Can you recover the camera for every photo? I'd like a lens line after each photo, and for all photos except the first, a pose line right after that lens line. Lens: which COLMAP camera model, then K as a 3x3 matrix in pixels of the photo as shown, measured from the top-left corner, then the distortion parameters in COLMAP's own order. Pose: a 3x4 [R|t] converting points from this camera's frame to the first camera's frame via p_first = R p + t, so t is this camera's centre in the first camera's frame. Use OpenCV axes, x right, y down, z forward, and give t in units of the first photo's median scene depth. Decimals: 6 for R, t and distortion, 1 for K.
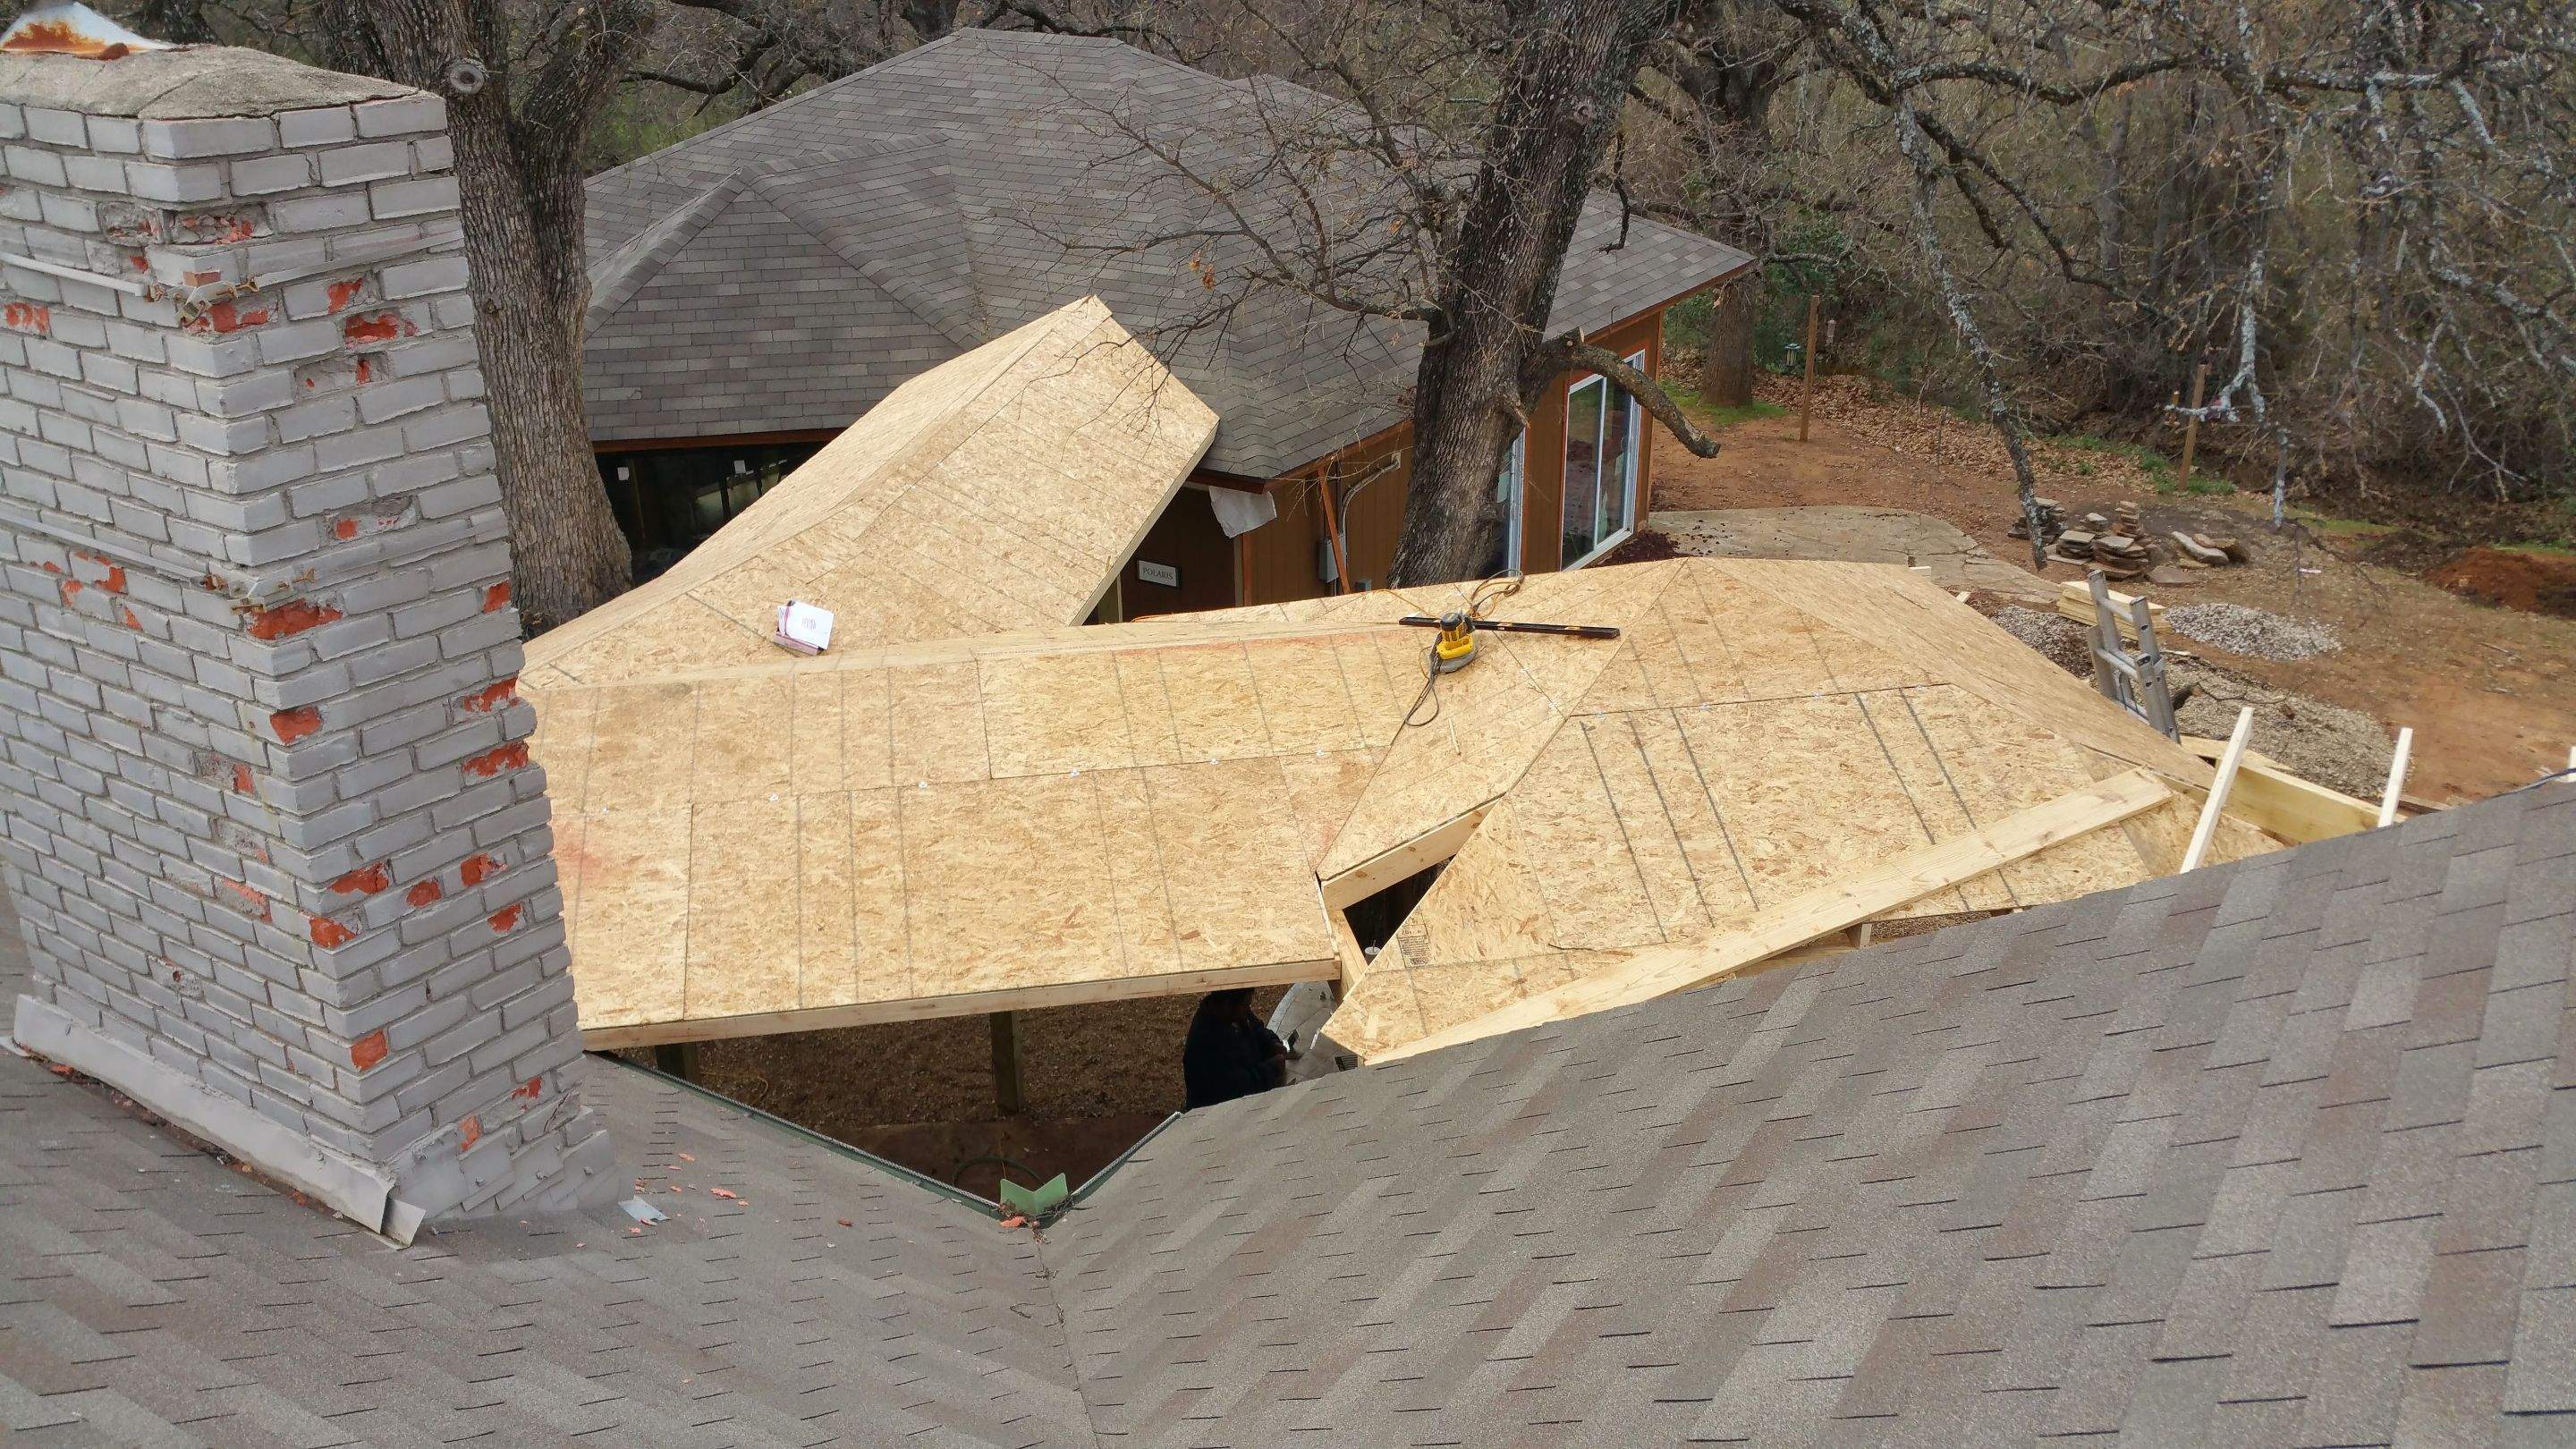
lens RADIAL K [[2071.5, 0, 1292.8], [0, 2071.5, 748.4], [0, 0, 1]] dist [0.130795, -0.263815]
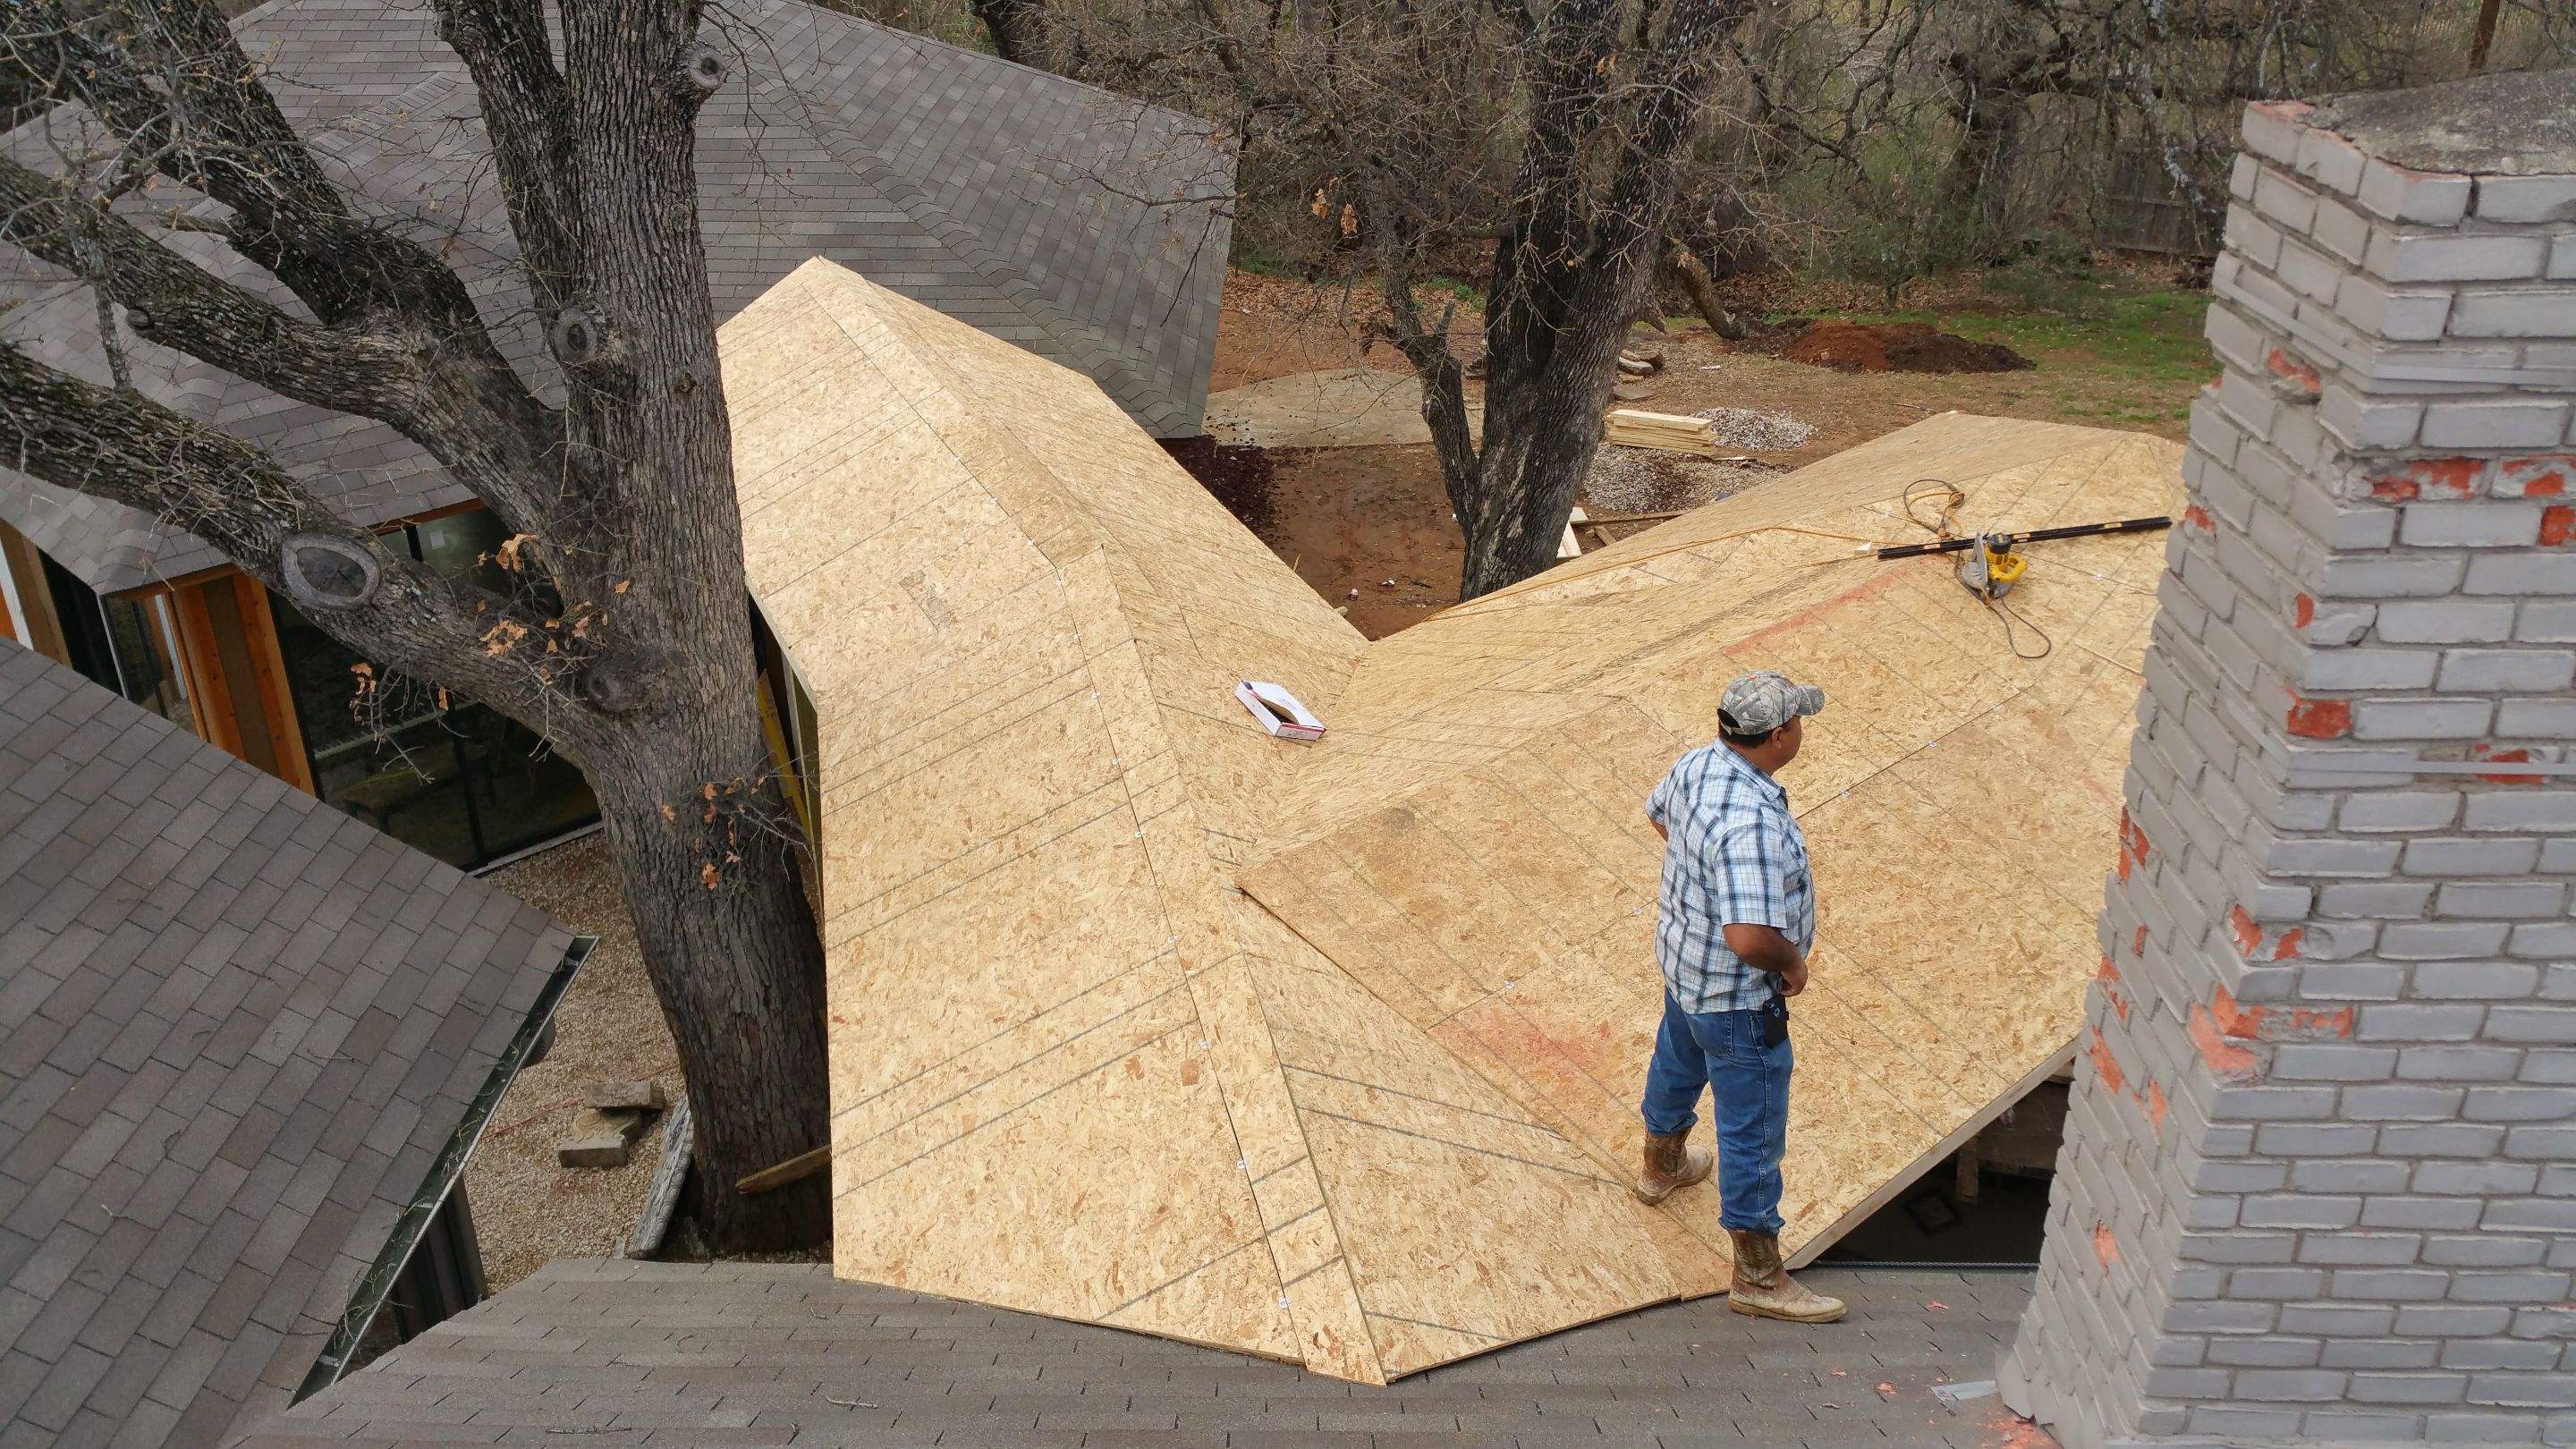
lens RADIAL K [[2080.4, 0, 1288.6], [0, 2080.4, 736.3], [0, 0, 1]] dist [0.075553, -0.106492]
pose [[0.848625, -0.237487, 0.472689, -0.576221], [0.210881, 0.971367, 0.109433, -0.127051], [-0.485144, 0.006814, 0.874408, 0.269492]]
